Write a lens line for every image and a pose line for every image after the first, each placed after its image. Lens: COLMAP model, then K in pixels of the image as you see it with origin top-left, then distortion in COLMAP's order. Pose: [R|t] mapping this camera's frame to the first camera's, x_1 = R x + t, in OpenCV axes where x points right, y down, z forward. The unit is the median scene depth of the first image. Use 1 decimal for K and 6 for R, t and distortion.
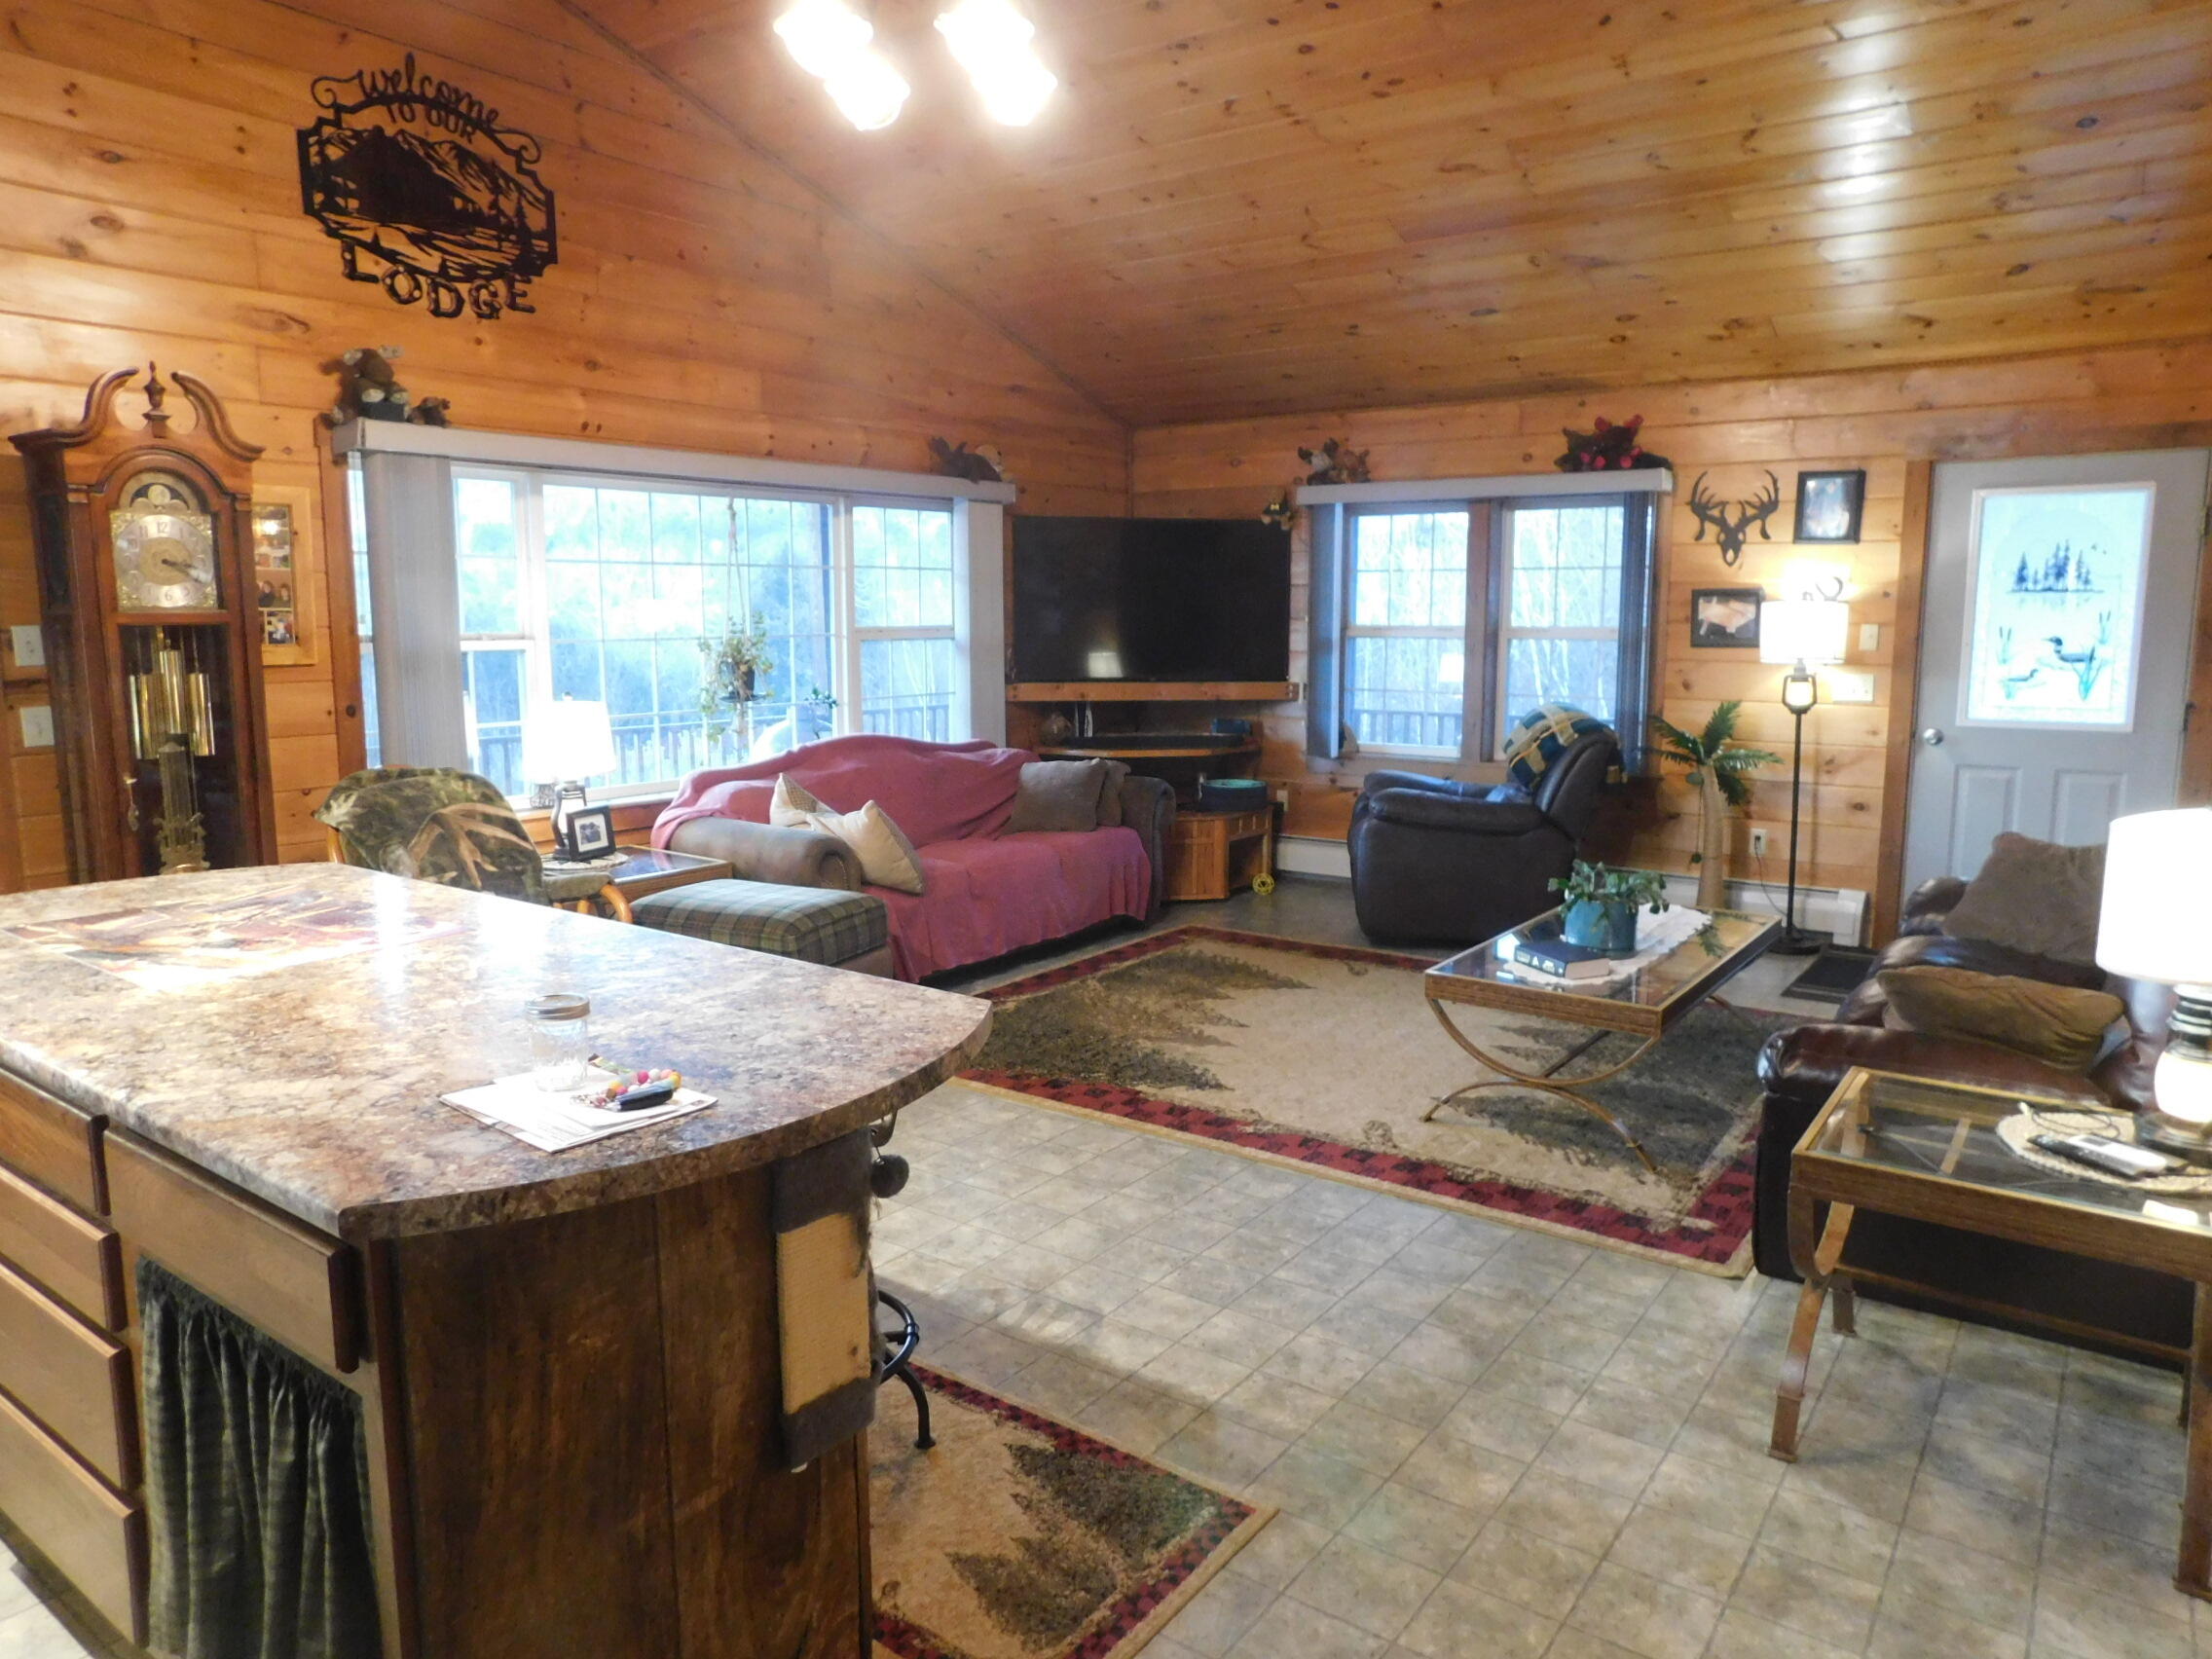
lens RADIAL K [[1463.8, 0, 1105.0], [0, 1463.8, 819.2], [0, 0, 1]] dist [-0.059547, 0.053845]
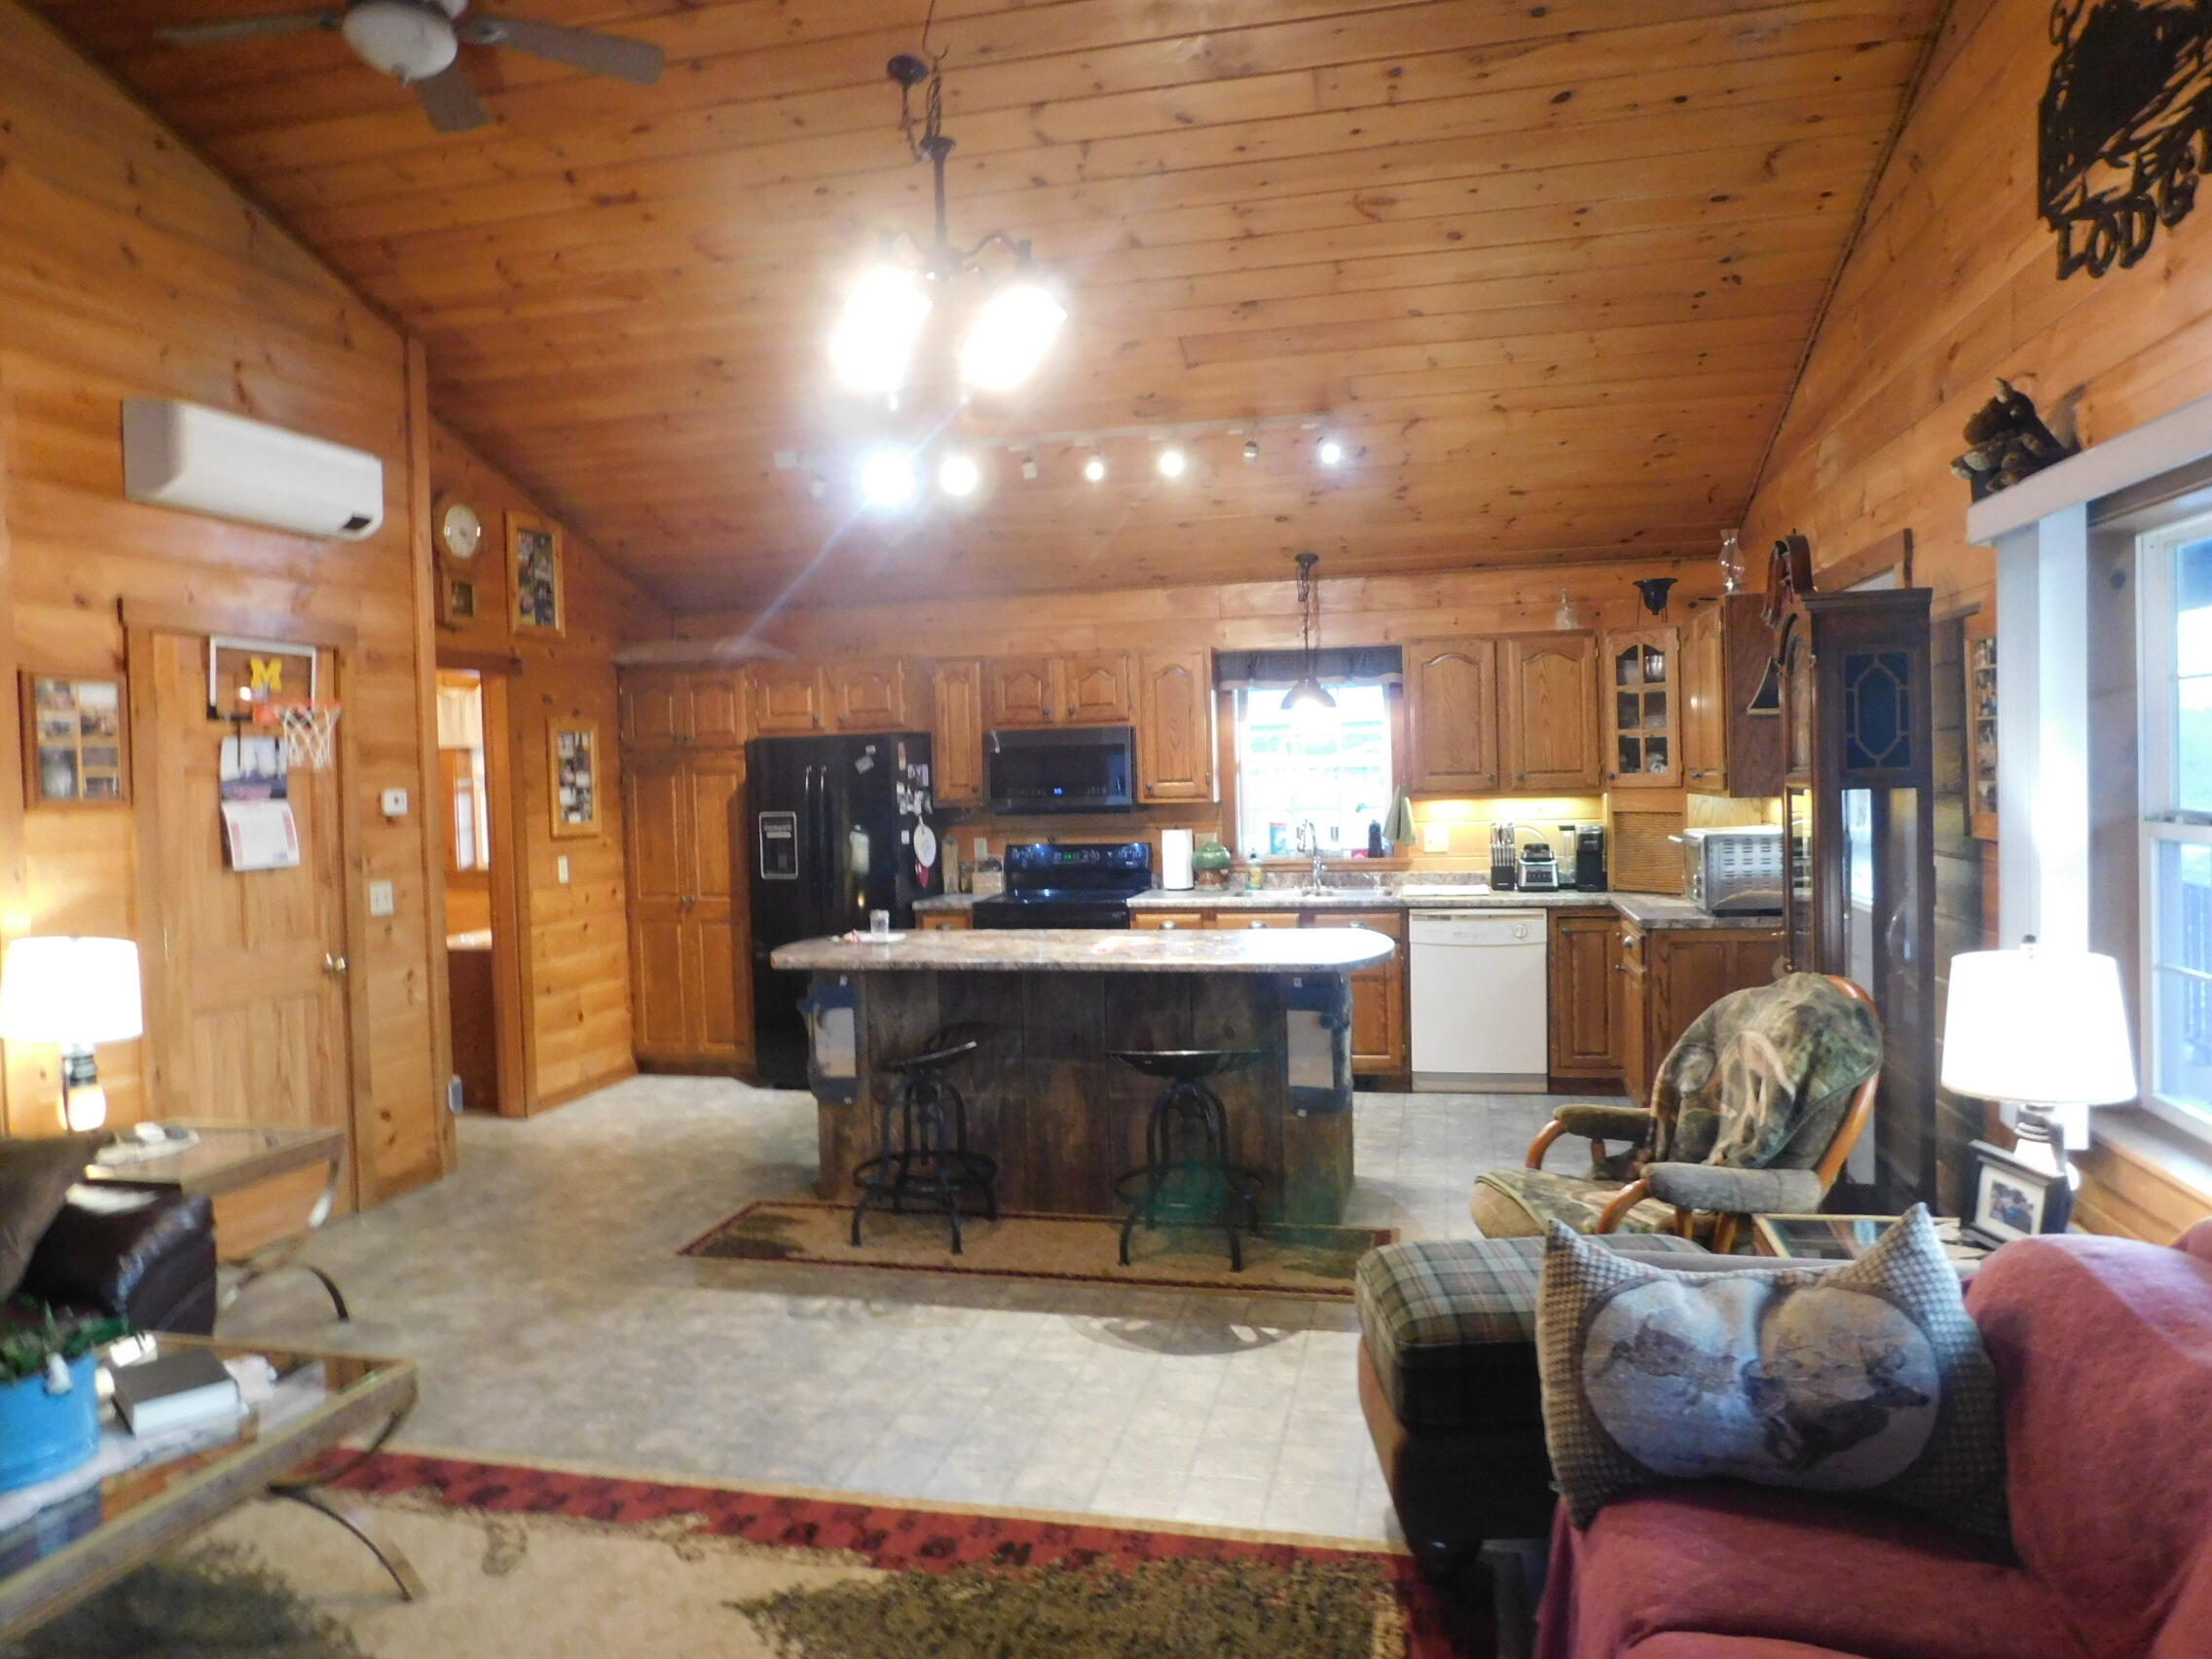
lens RADIAL K [[1463.8, 0, 1105.0], [0, 1463.8, 819.2], [0, 0, 1]] dist [-0.059547, 0.053845]
pose [[-0.920000, 0.041147, -0.389752, 0.150542], [-0.025982, 0.985882, 0.165411, -0.222480], [0.391056, 0.162305, -0.905943, 1.439651]]
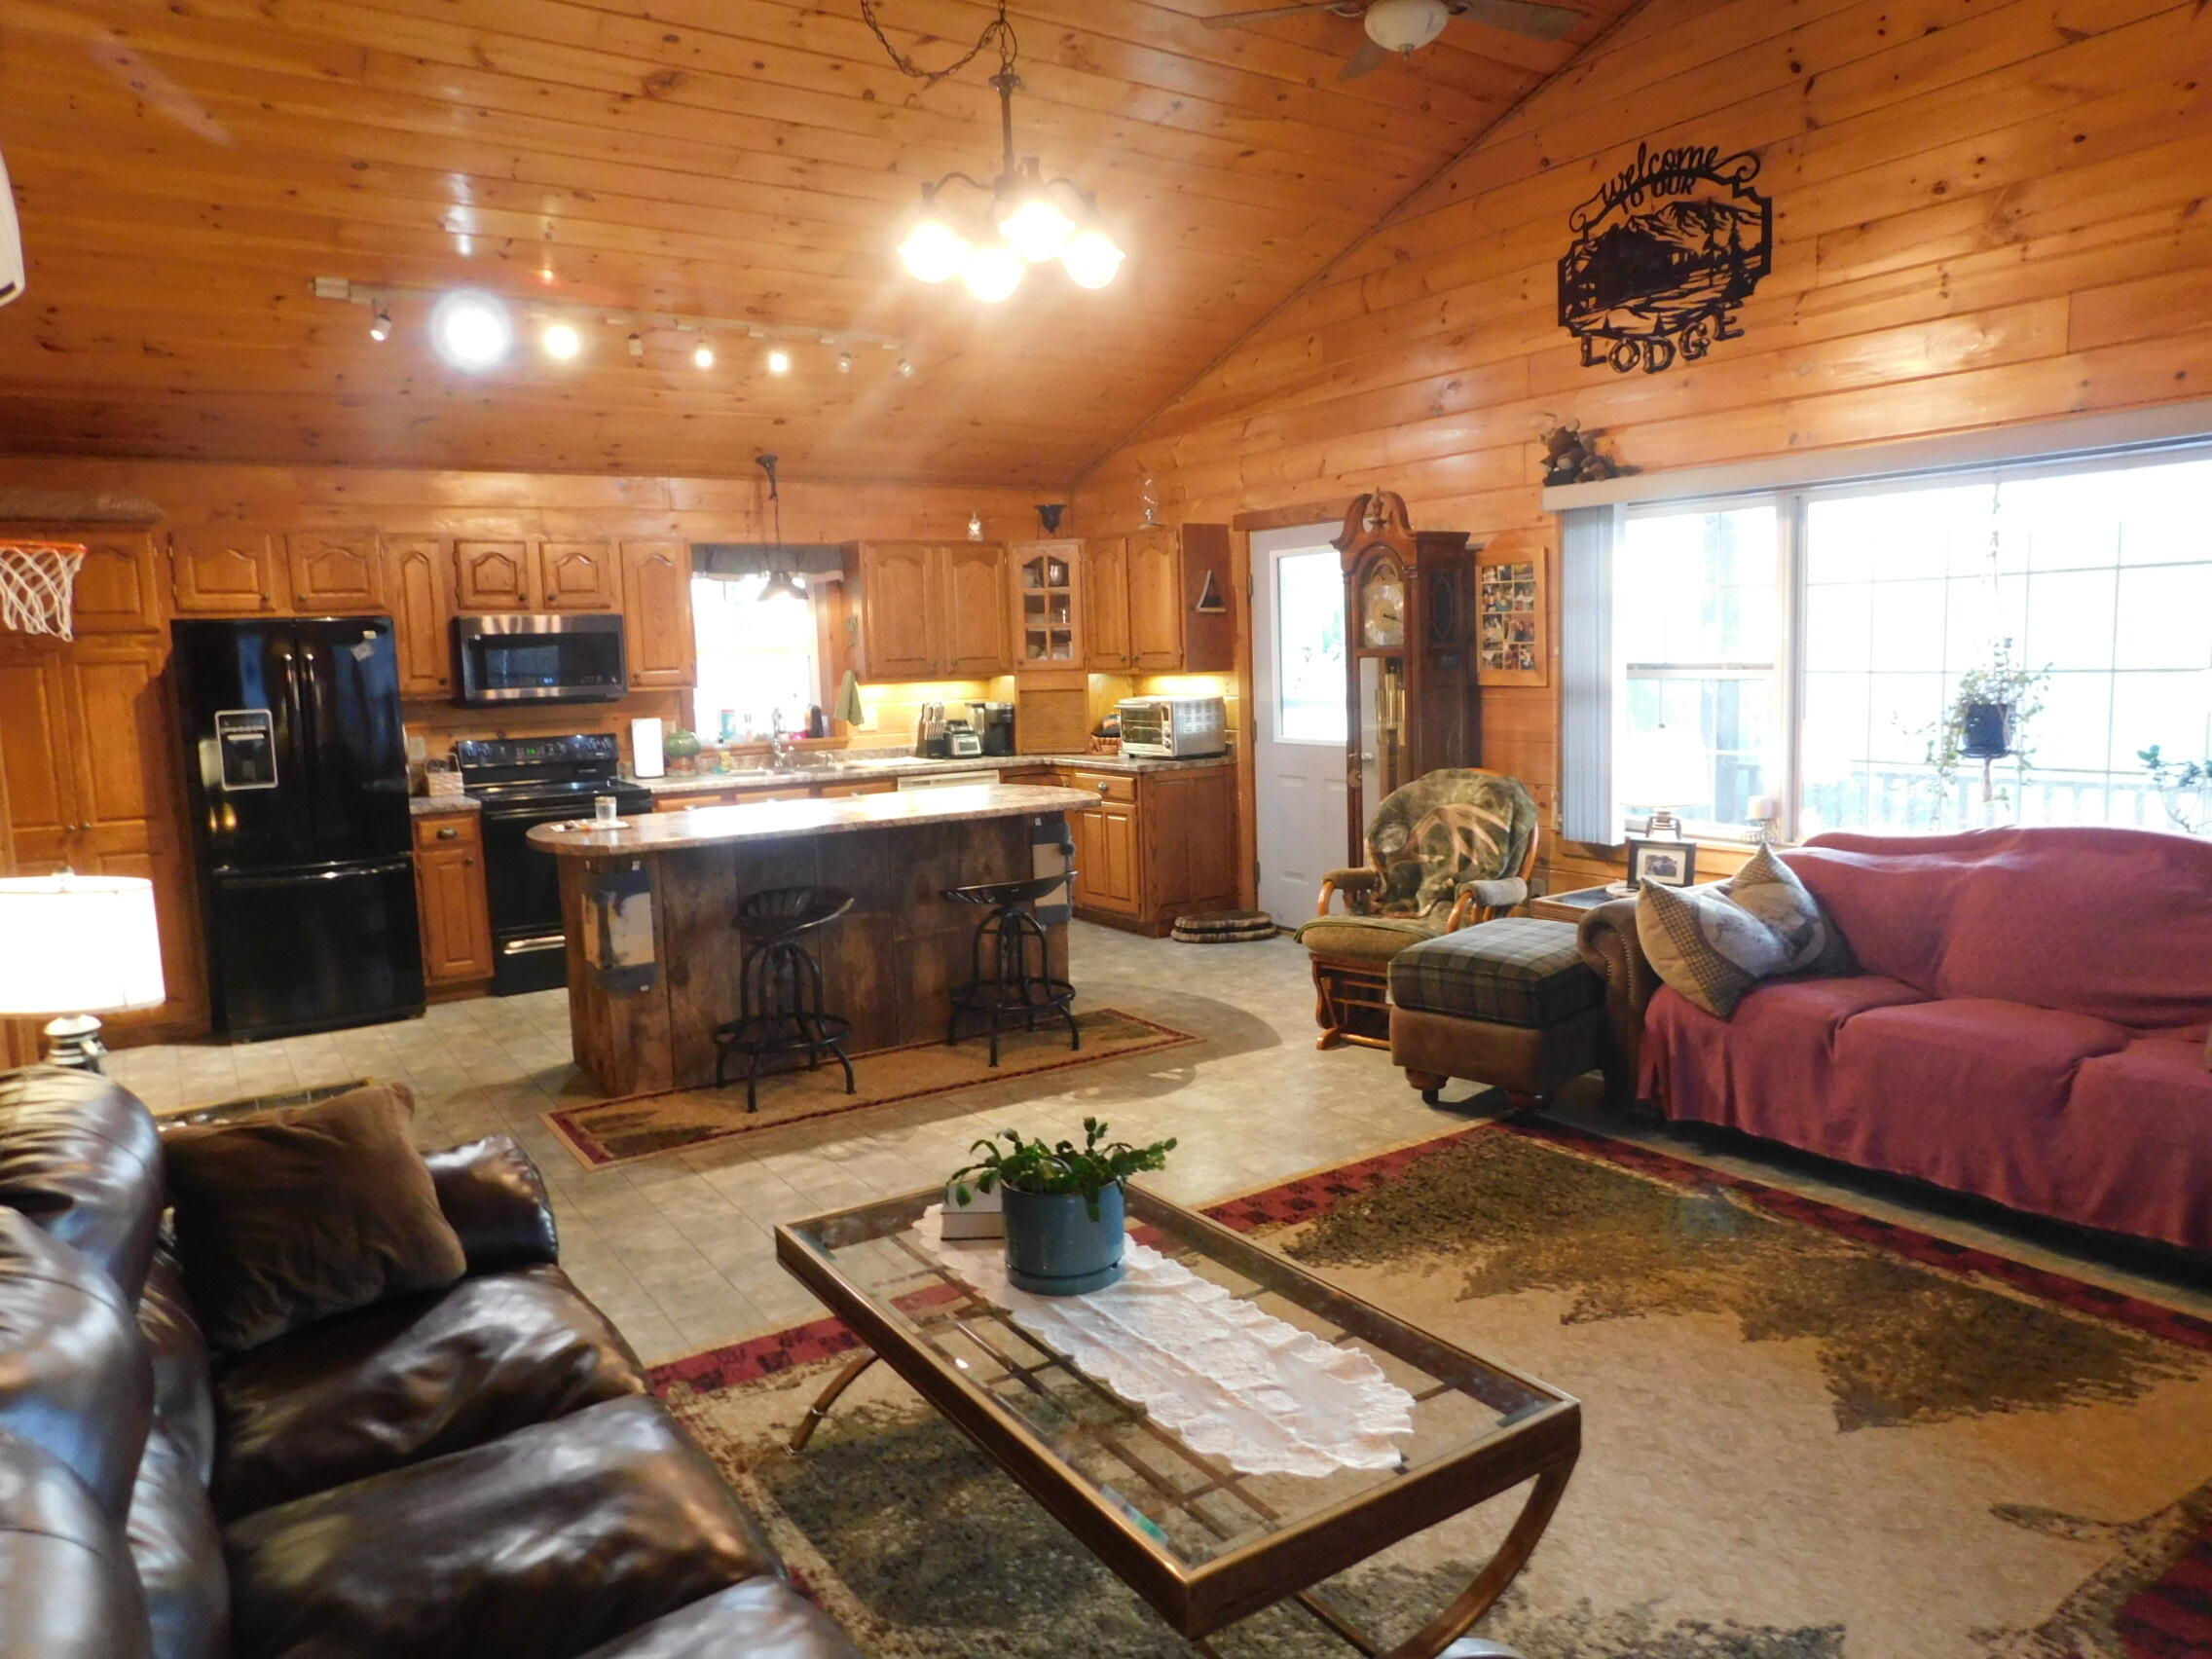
lens RADIAL K [[1463.8, 0, 1105.0], [0, 1463.8, 819.2], [0, 0, 1]] dist [-0.059547, 0.053845]
pose [[-0.341720, 0.121976, -0.931853, 0.762488], [-0.102936, 0.980718, 0.166120, -0.161560], [0.934148, 0.152688, -0.322575, 1.050563]]
